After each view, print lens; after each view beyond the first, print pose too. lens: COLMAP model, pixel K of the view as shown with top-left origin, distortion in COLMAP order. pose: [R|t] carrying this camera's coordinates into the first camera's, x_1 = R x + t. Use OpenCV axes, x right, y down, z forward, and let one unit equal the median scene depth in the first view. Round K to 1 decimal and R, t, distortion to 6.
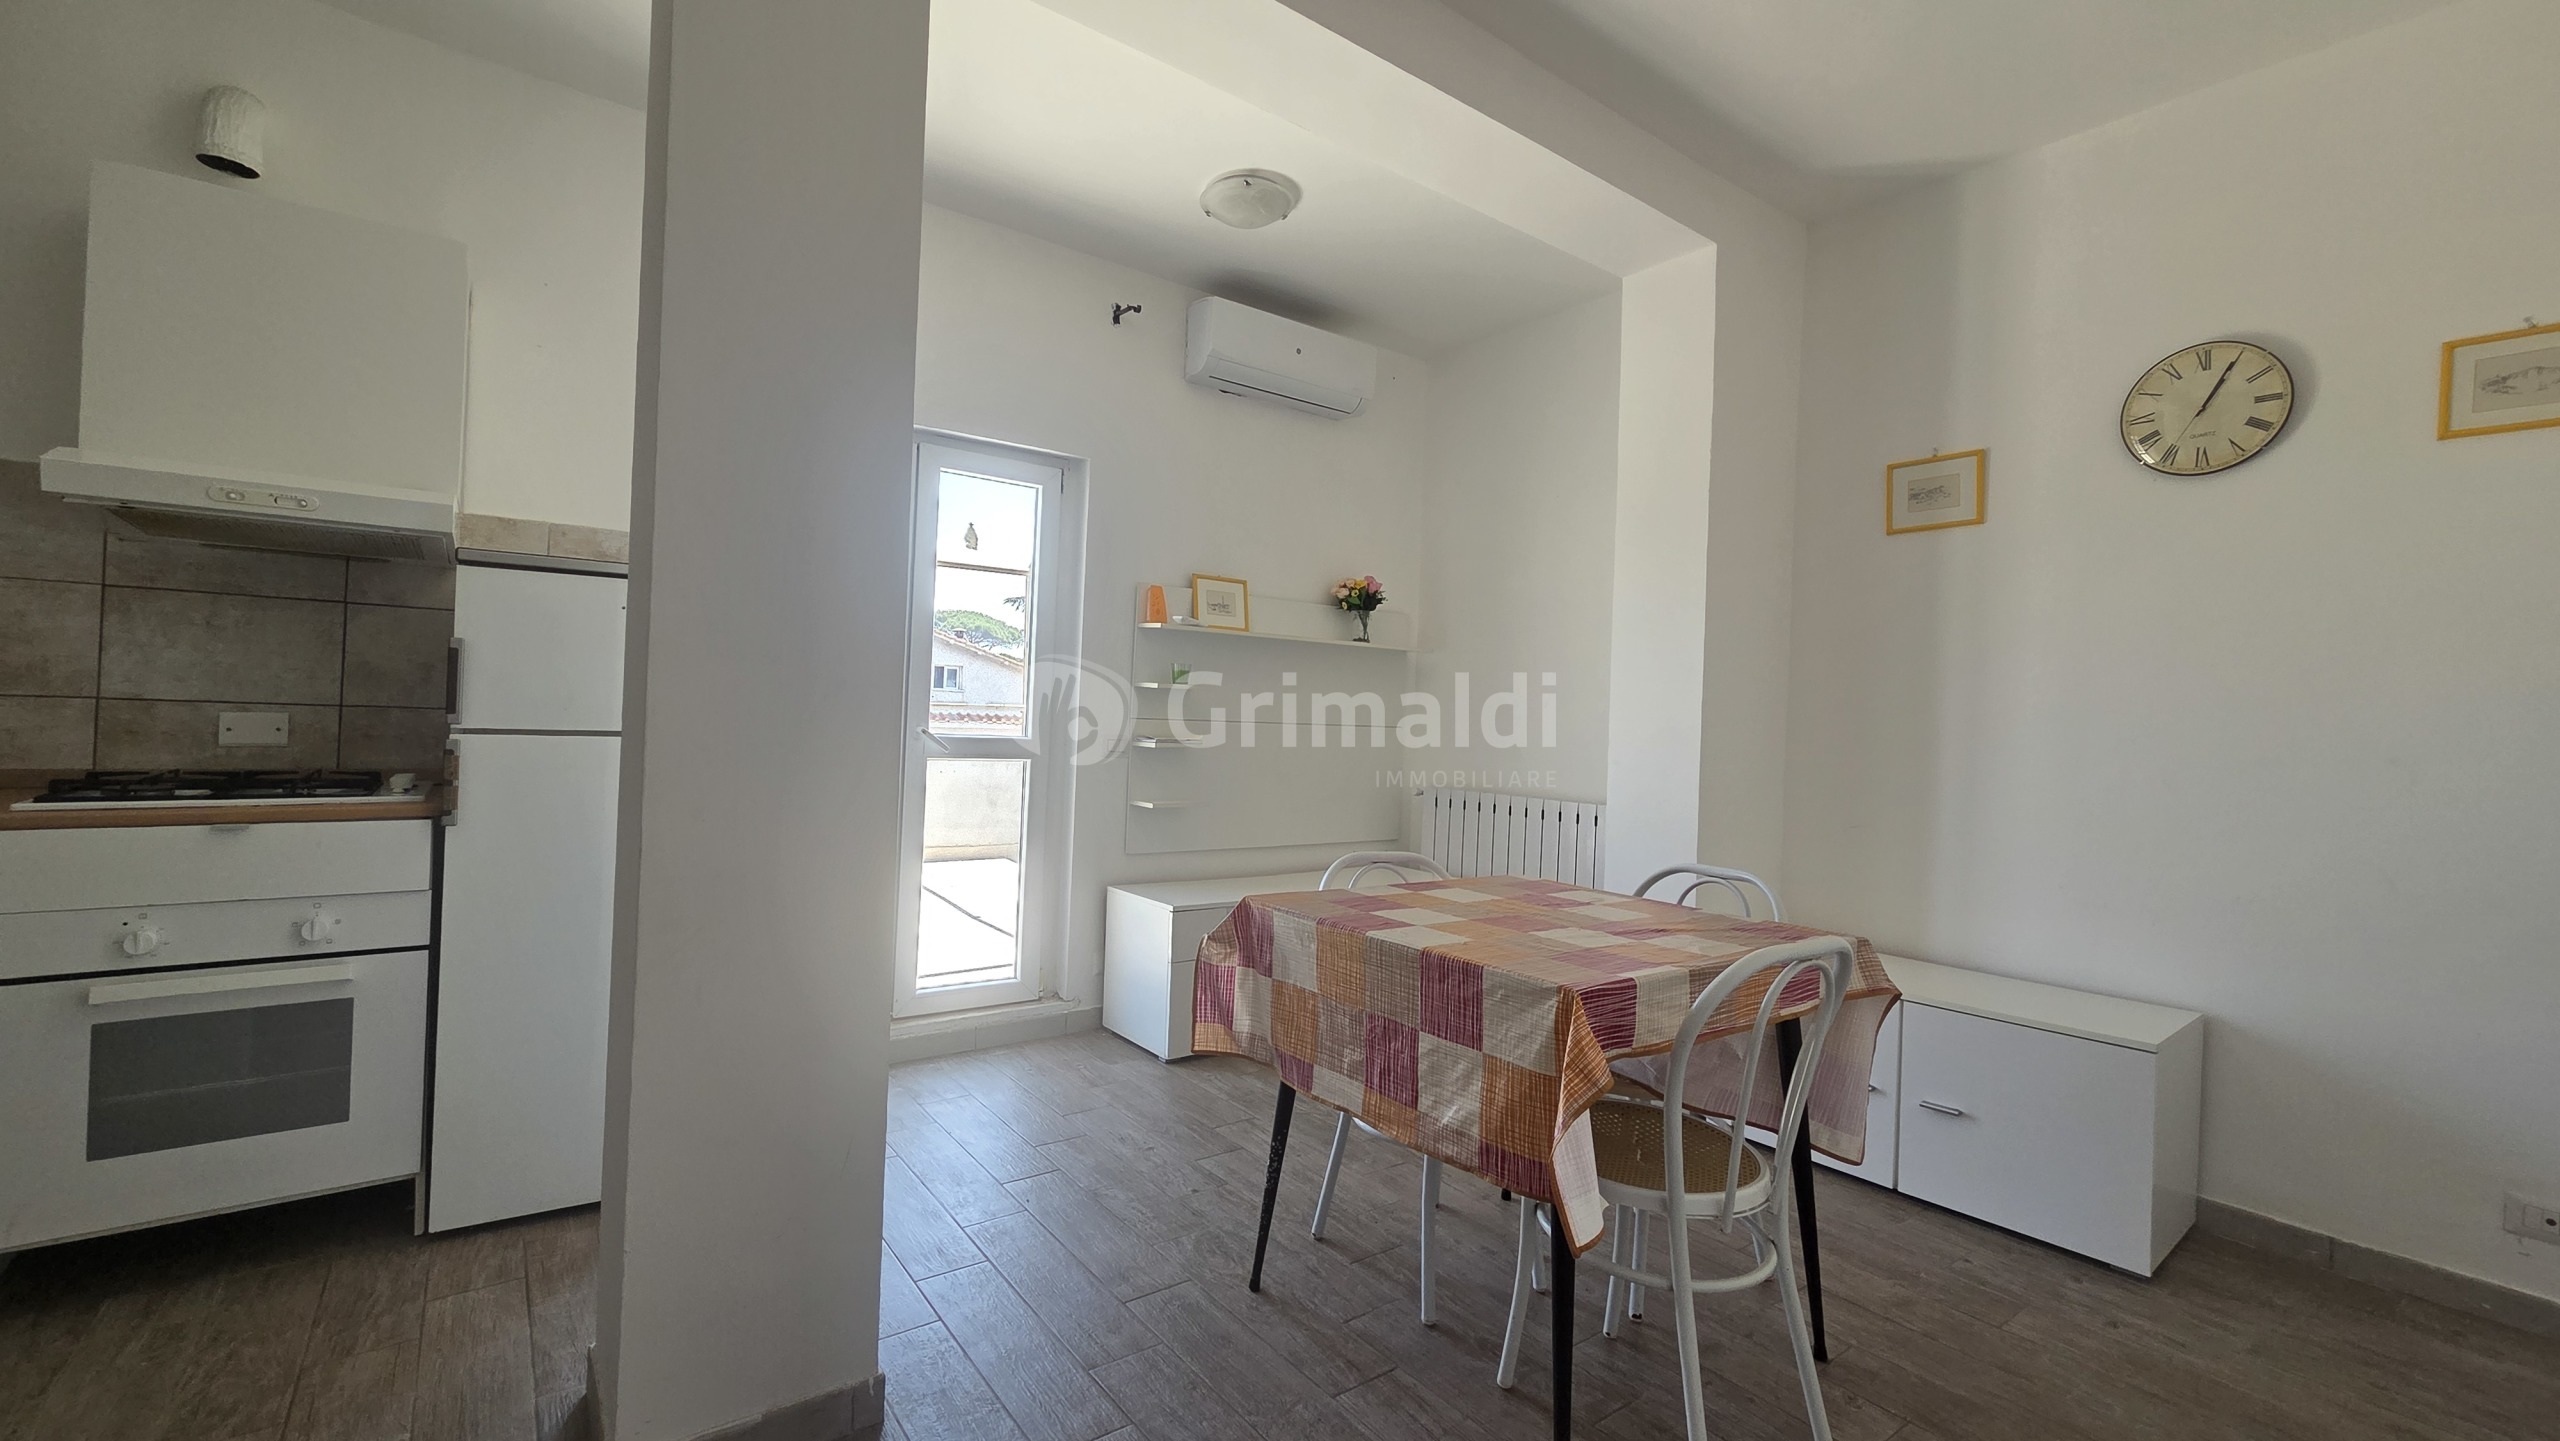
lens RADIAL K [[1042.0, 0, 1280.0], [0, 1042.0, 720.5], [0, 0, 1]] dist [-0.000468, 0.000123]
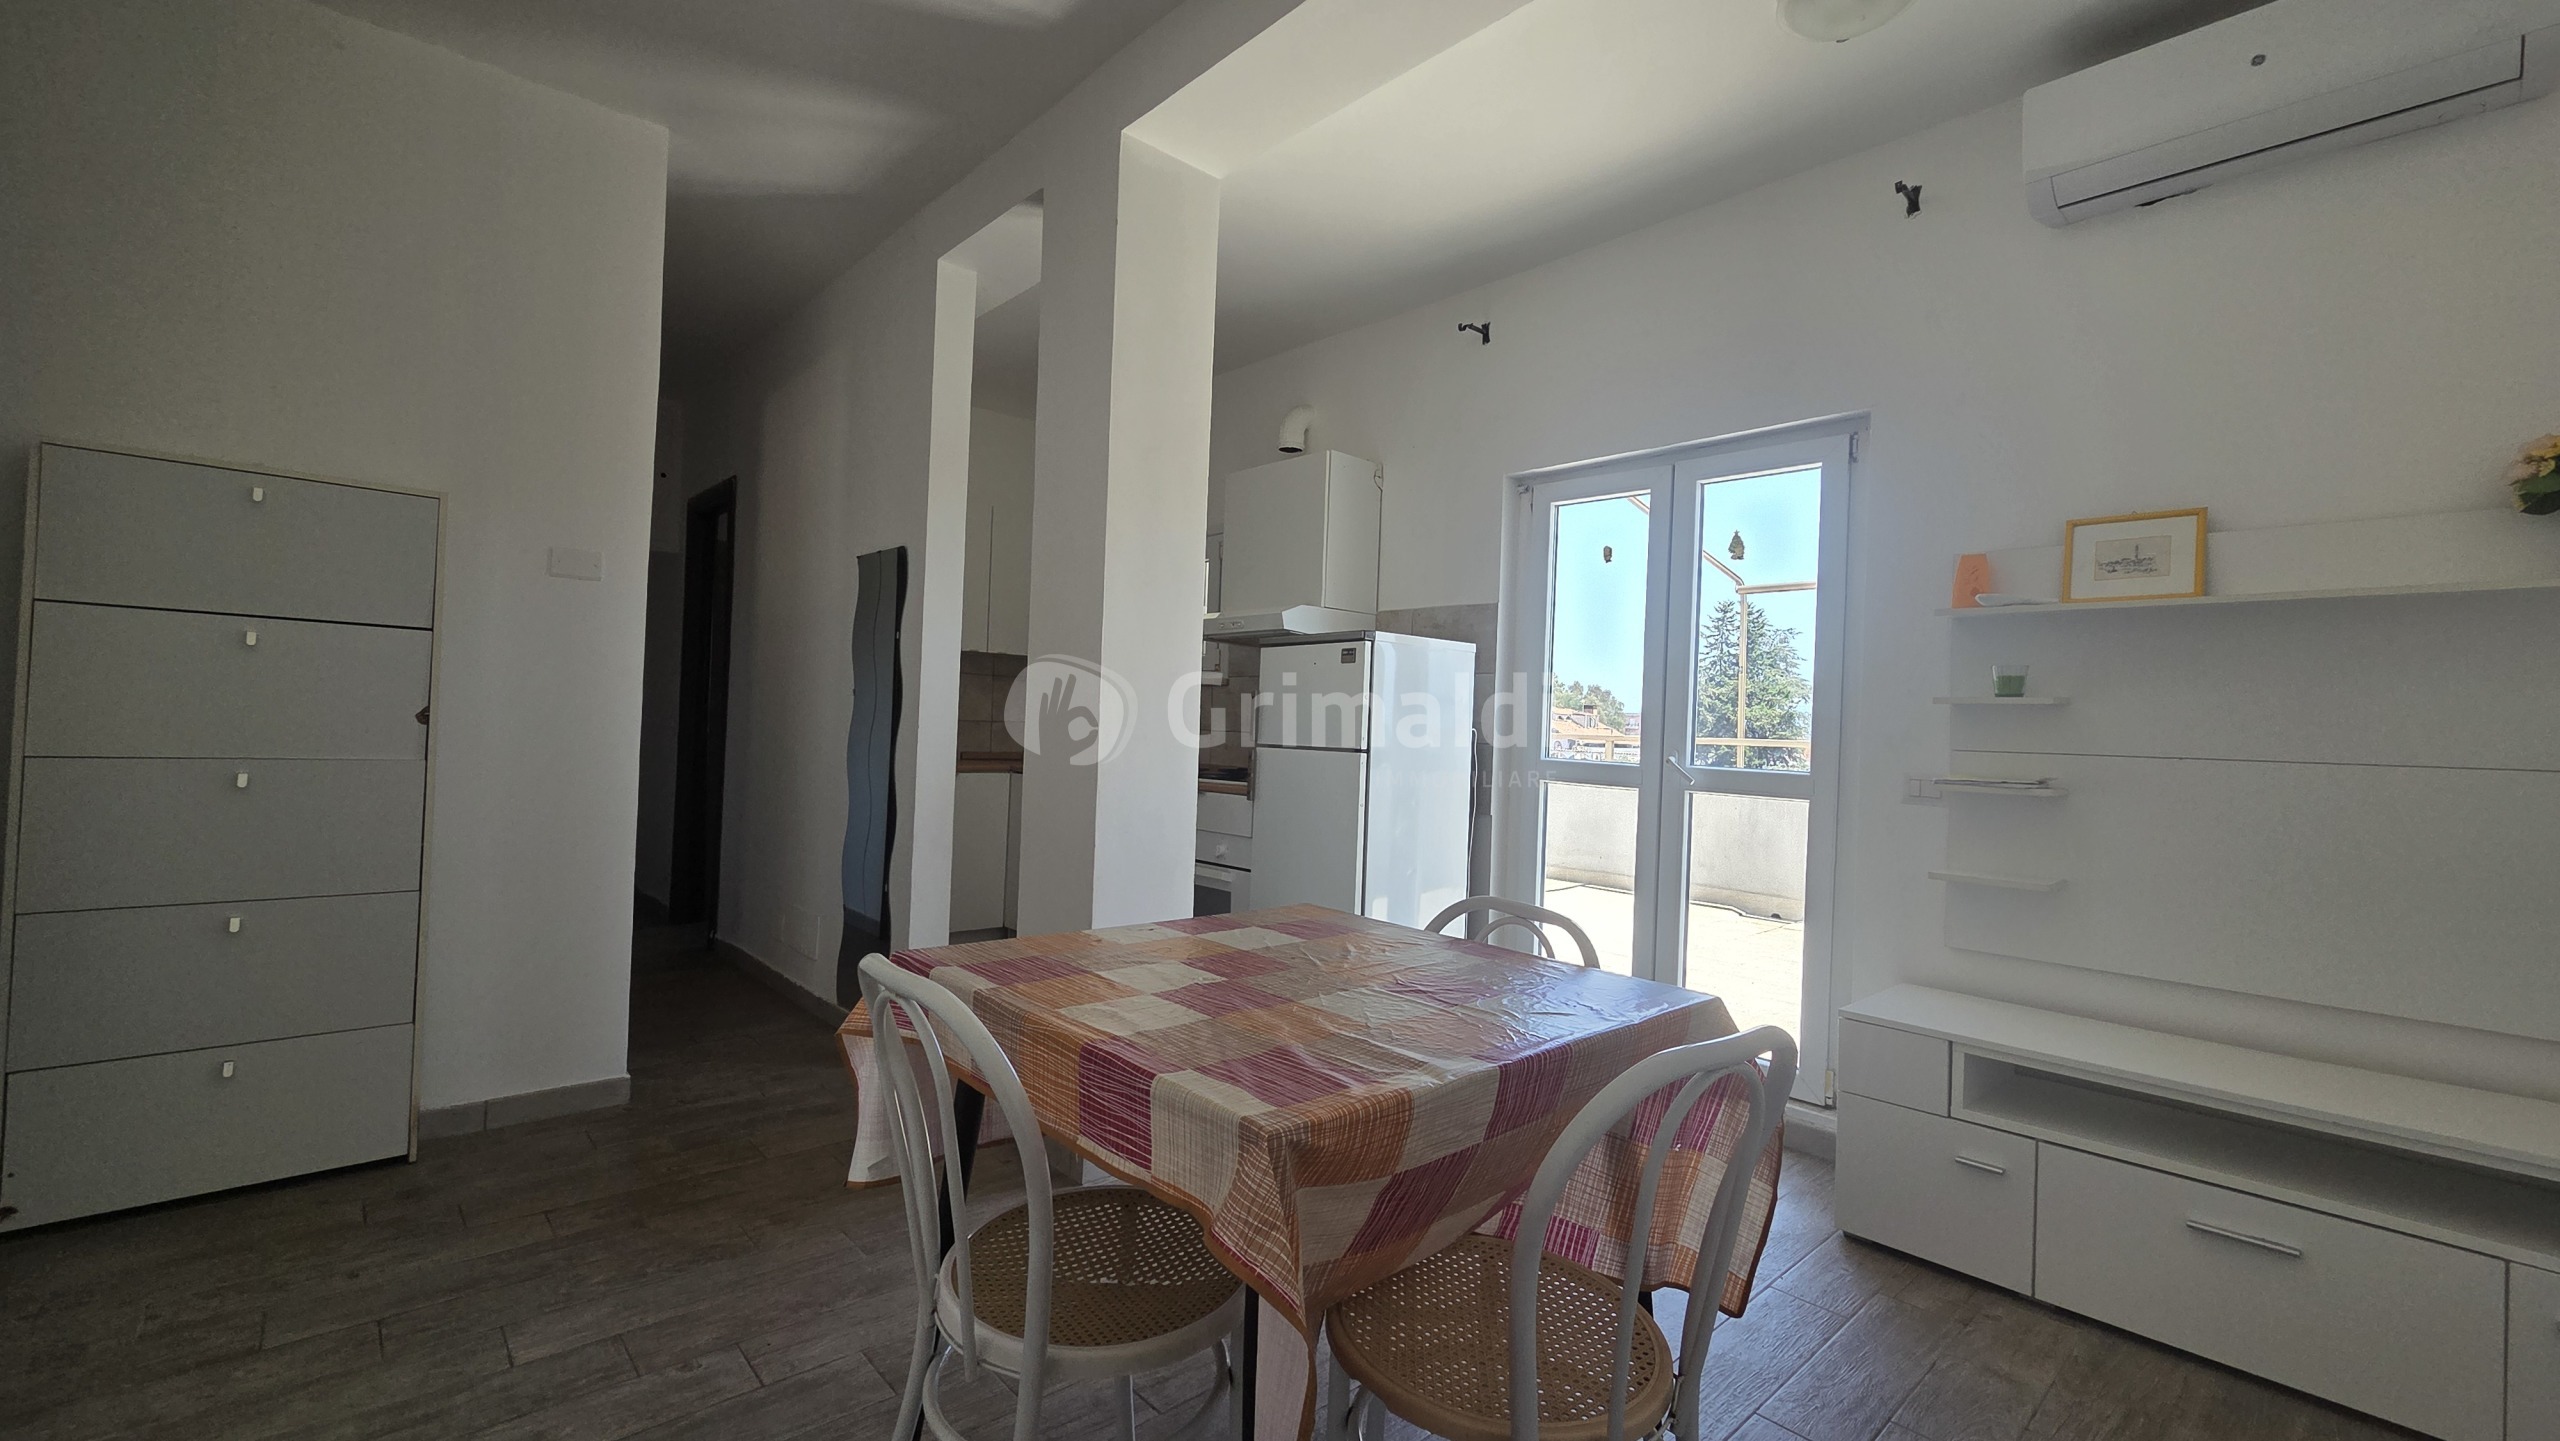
lens RADIAL K [[1042.0, 0, 1280.0], [0, 1042.0, 720.5], [0, 0, 1]] dist [-0.000468, 0.000123]
pose [[0.099065, -0.040032, -0.994275, 0.496675], [-0.031668, 0.998558, -0.043359, 0.021721], [0.994577, 0.035782, 0.097655, 0.479419]]
